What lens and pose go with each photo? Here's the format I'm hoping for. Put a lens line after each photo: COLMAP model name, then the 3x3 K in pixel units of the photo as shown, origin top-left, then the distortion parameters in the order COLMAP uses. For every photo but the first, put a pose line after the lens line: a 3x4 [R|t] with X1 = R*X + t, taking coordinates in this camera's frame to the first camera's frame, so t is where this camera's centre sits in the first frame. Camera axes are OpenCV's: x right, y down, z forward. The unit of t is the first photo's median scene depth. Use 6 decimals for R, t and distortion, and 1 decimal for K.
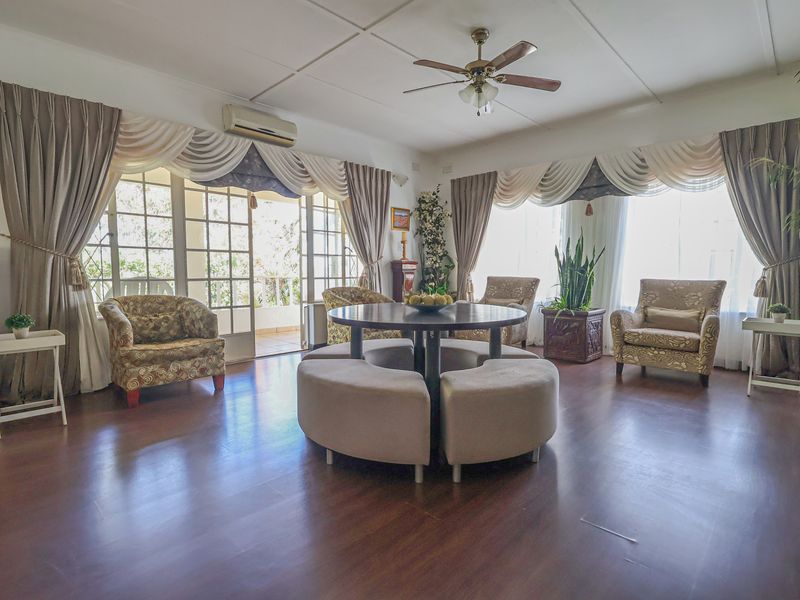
lens RADIAL K [[417.0, 0, 398.9], [0, 417.0, 302.2], [0, 0, 1]] dist [-0.003498, 0.000102]
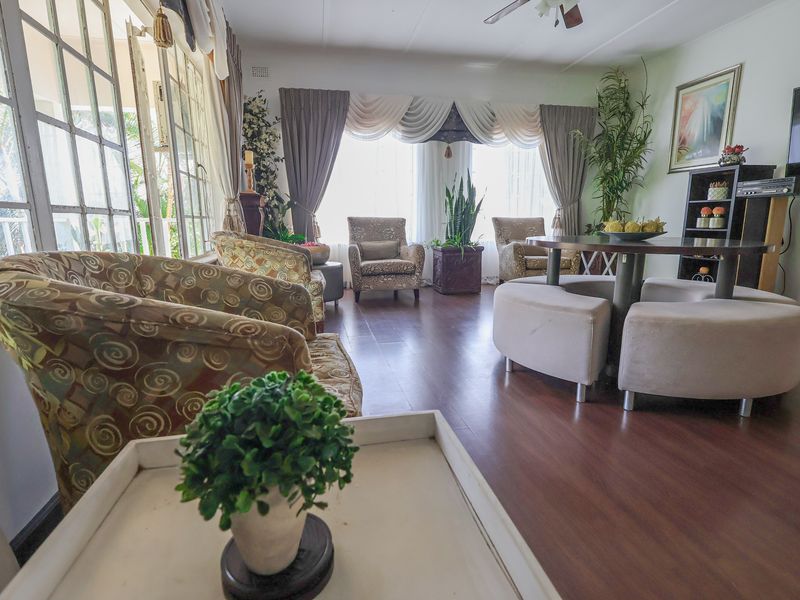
lens RADIAL K [[417.0, 0, 398.9], [0, 417.0, 302.2], [0, 0, 1]] dist [-0.003498, 0.000102]
pose [[0.559228, -0.161003, 0.813230, -0.557778], [0.068104, 0.986566, 0.148488, -0.009397], [-0.826212, -0.027654, 0.562680, 0.501112]]
